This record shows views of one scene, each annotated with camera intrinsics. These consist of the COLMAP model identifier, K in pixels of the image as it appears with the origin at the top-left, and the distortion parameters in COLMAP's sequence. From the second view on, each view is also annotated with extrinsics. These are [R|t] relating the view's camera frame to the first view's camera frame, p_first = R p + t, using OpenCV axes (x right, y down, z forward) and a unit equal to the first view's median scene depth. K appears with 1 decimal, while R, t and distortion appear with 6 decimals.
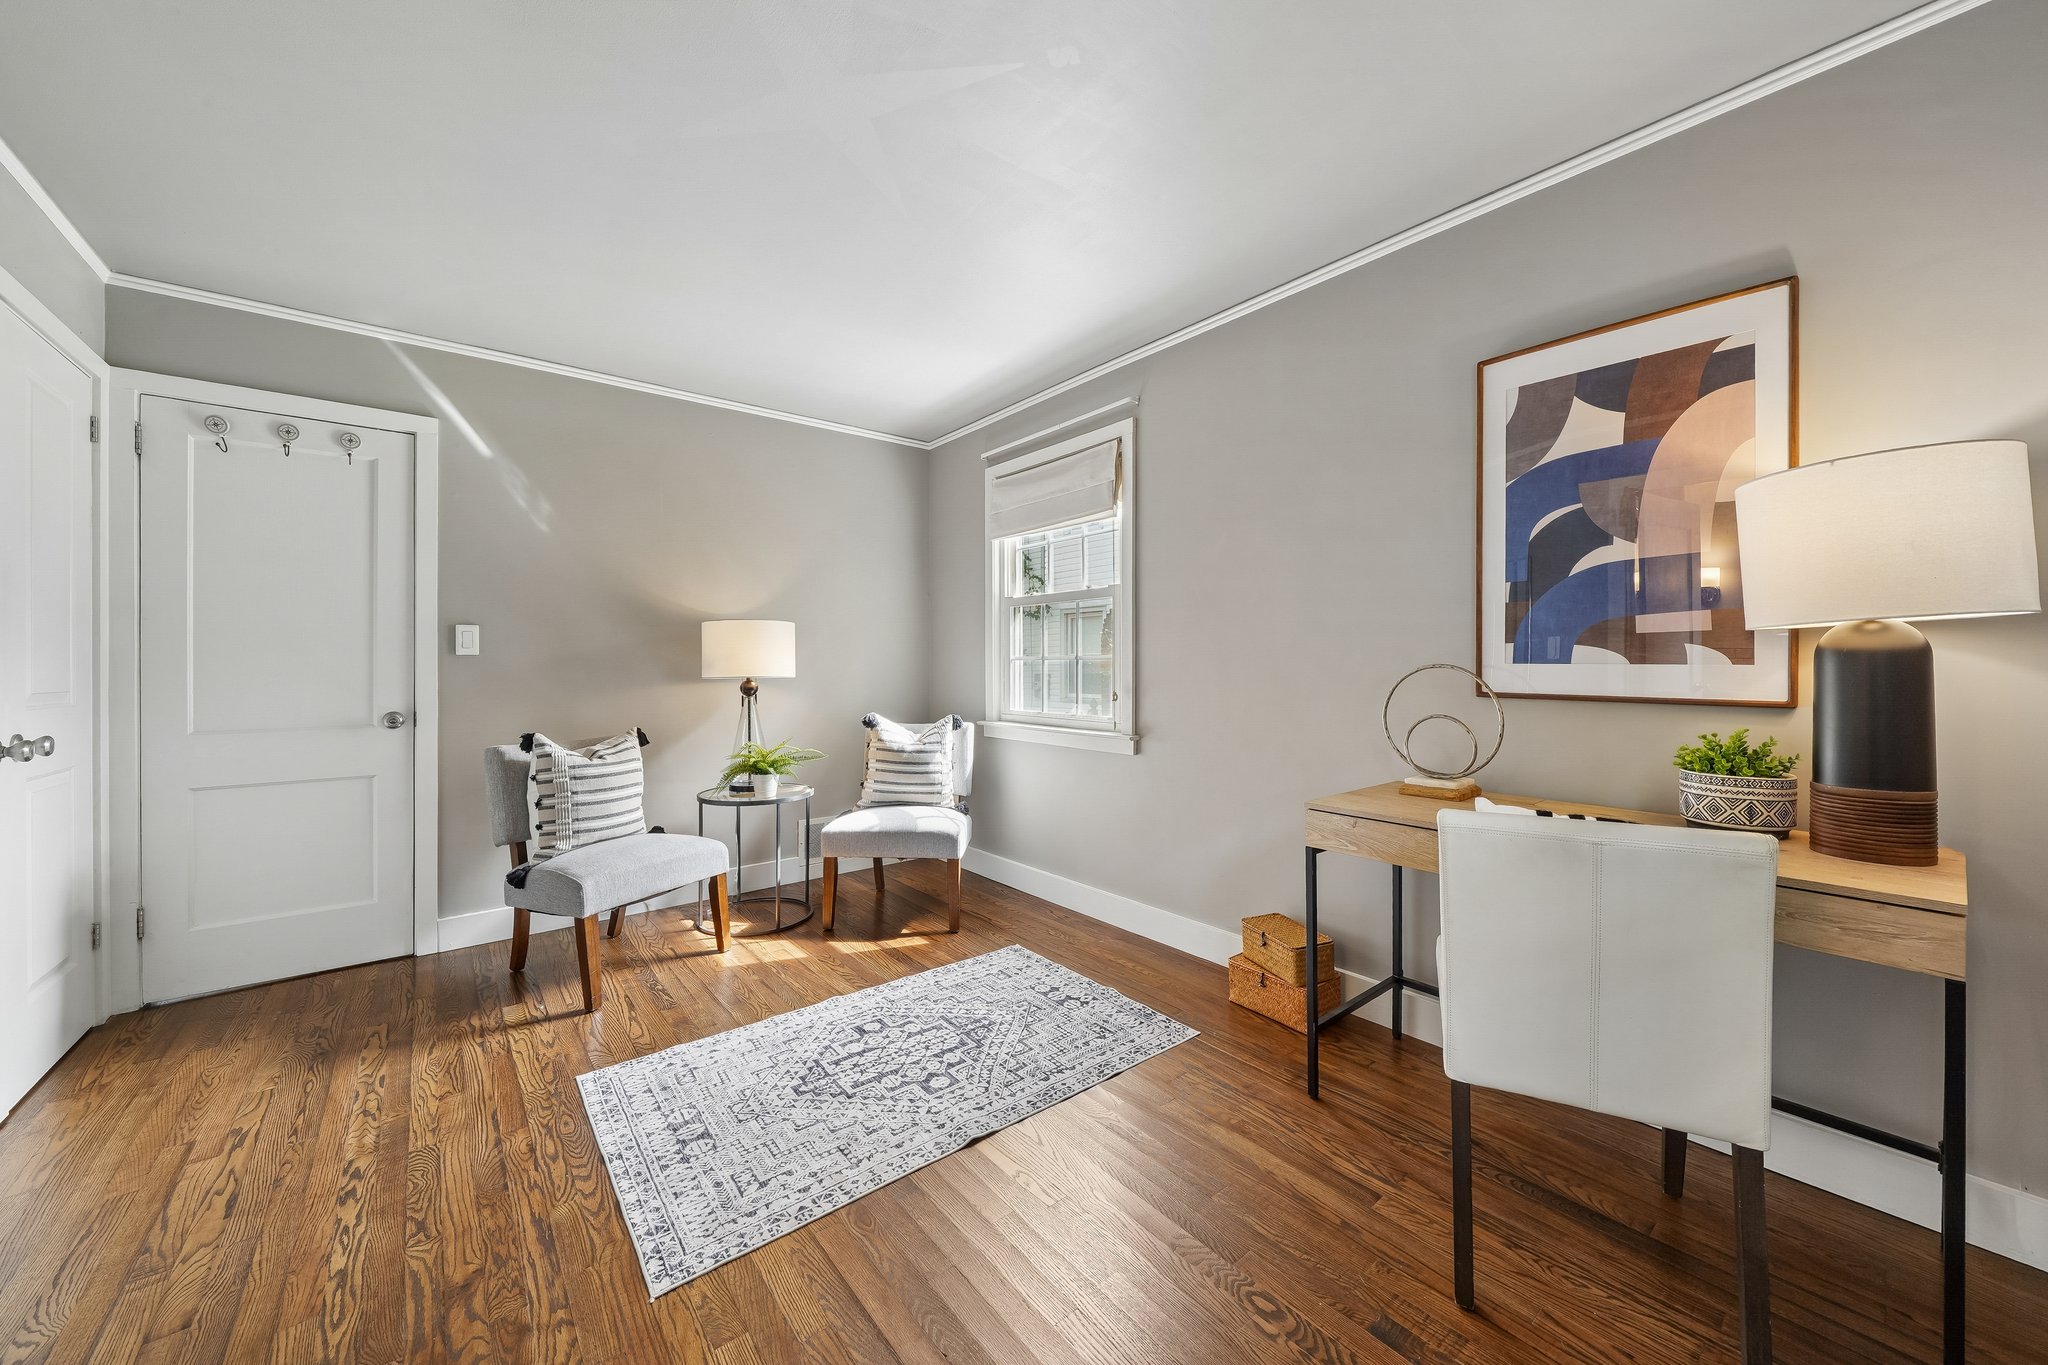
lens RADIAL K [[742.5, 0, 1021.4], [0, 742.5, 640.3], [0, 0, 1]] dist [-0.000532, -0.000110]
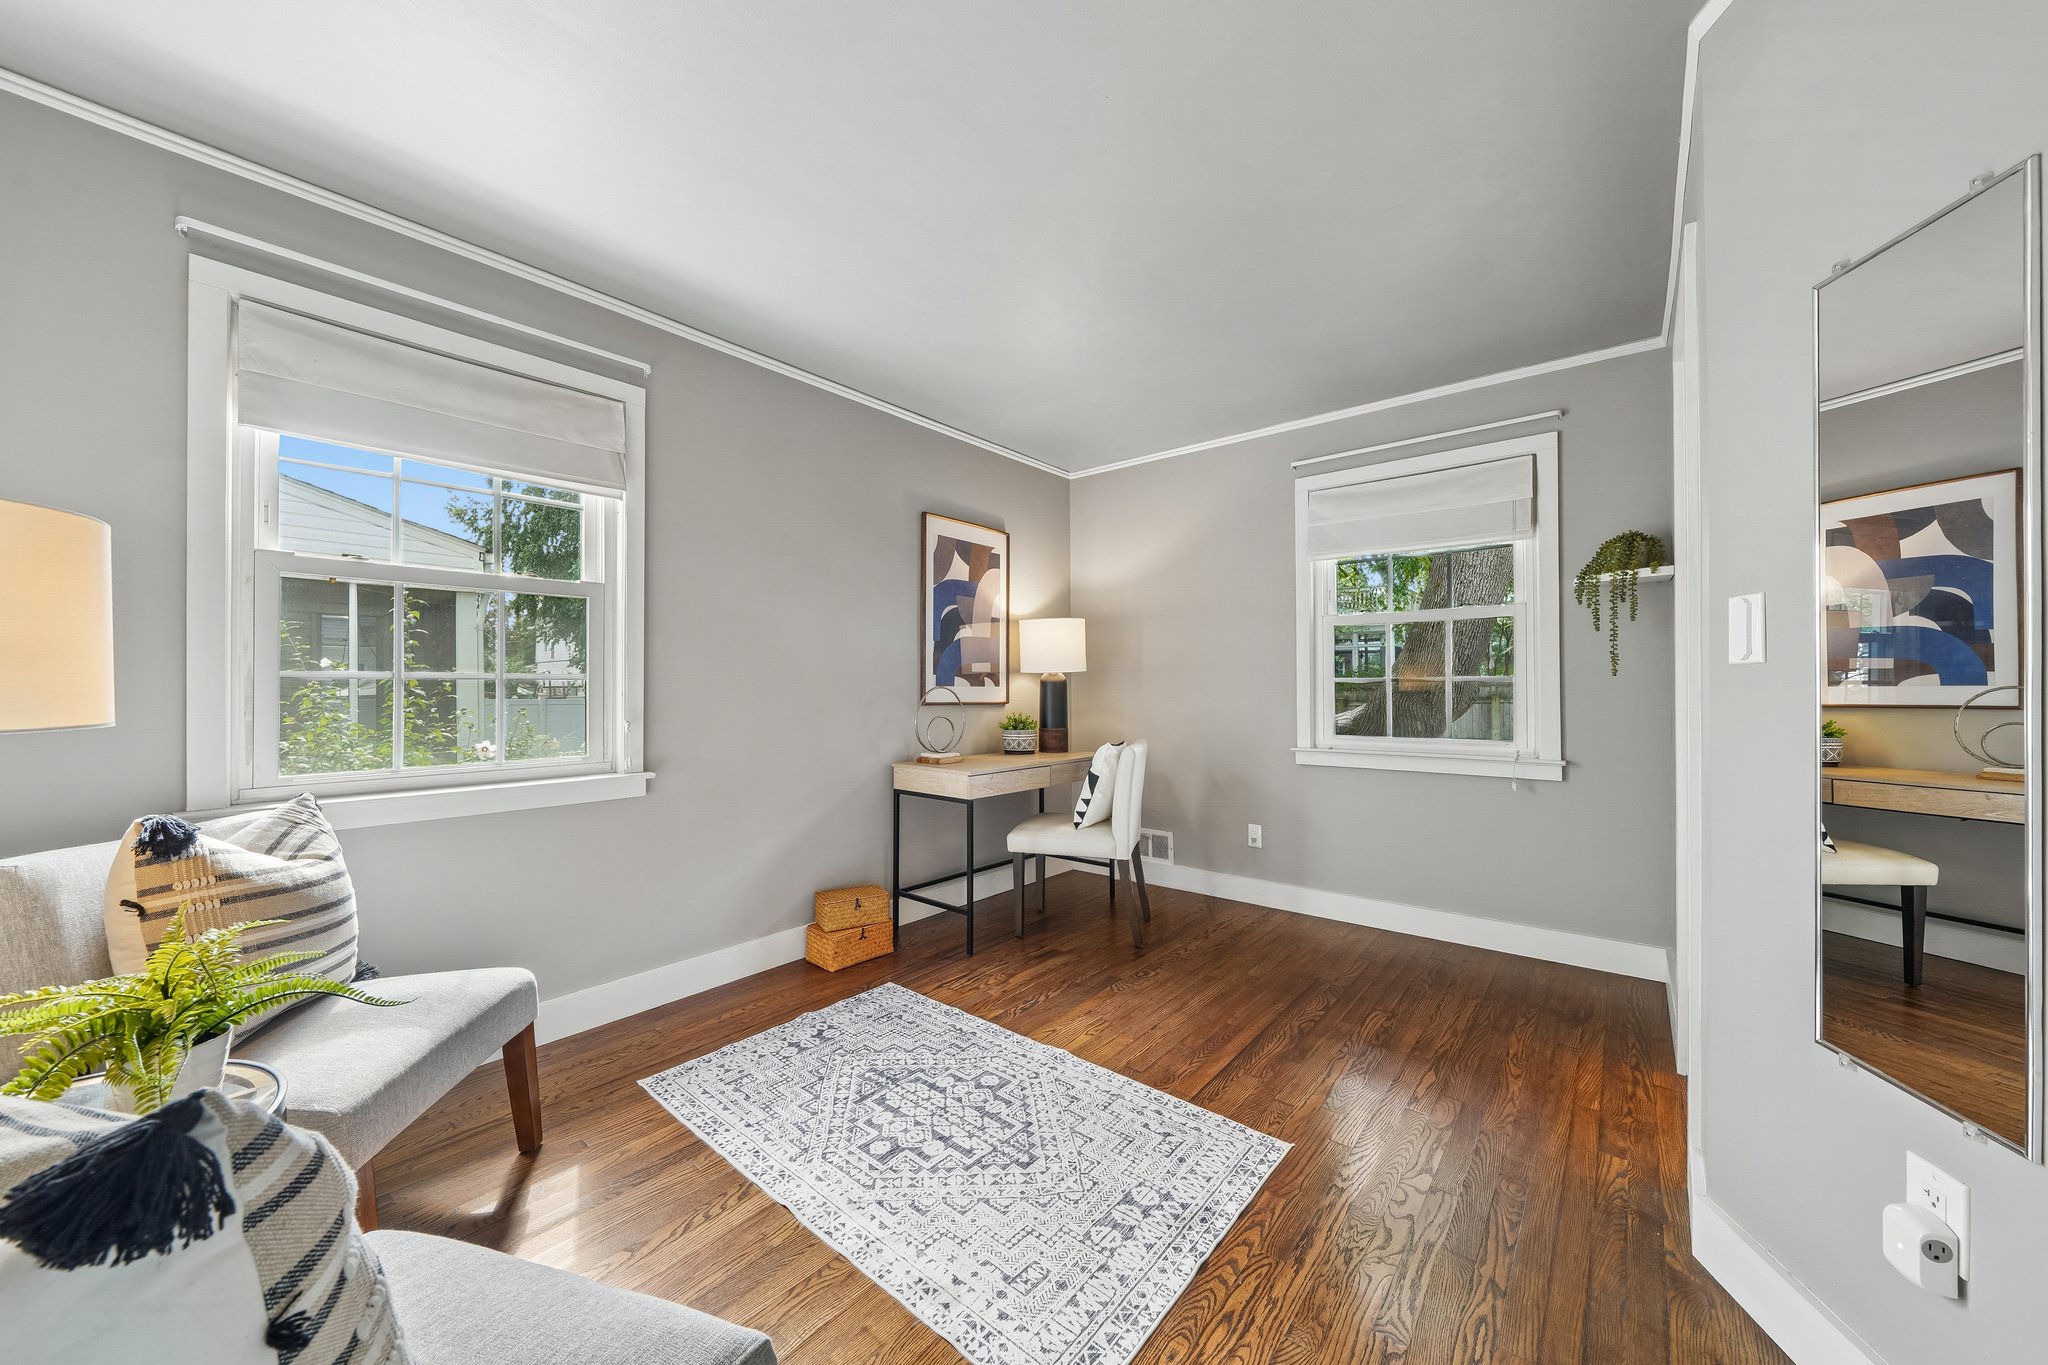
lens RADIAL K [[736.5, 0, 1015.7], [0, 736.5, 677.0], [0, 0, 1]] dist [-0.000088, -0.000100]
pose [[-0.193695, 0.017401, 0.980907, -1.130270], [-0.022278, 0.999507, -0.022130, 0.043224], [-0.980809, -0.026139, -0.193212, 1.156516]]
